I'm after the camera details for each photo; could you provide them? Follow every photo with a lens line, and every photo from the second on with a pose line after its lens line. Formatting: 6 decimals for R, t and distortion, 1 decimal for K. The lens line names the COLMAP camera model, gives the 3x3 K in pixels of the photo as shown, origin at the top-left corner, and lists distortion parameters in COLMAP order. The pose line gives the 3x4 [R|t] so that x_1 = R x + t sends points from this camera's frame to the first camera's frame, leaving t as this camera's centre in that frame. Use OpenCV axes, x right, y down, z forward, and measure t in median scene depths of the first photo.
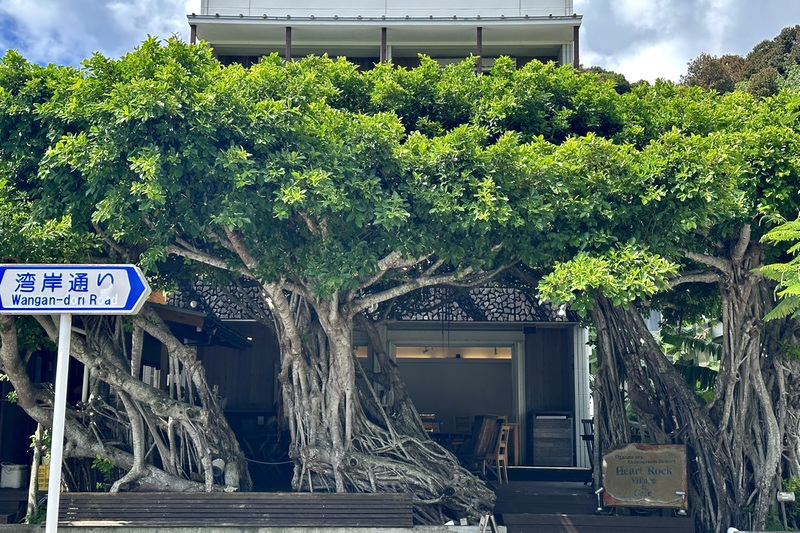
lens RADIAL K [[1135.8, 0, 400.0], [0, 1135.8, 266.5], [0, 0, 1]] dist [0.054844, 0.036712]
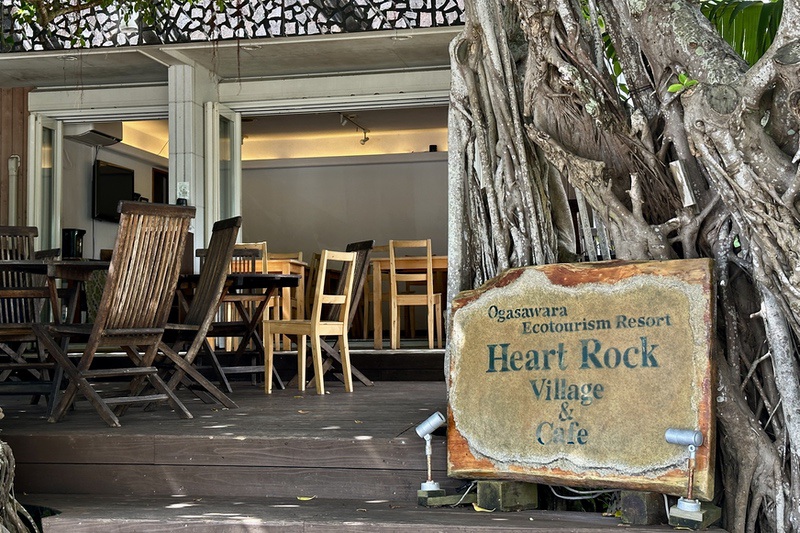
lens RADIAL K [[1135.8, 0, 400.0], [0, 1135.8, 266.5], [0, 0, 1]] dist [0.054844, 0.036712]
pose [[0.973837, -0.036346, -0.224324, 0.236070], [0.058590, 0.993911, 0.093316, 0.126791], [0.219566, -0.104018, 0.970037, 0.712642]]
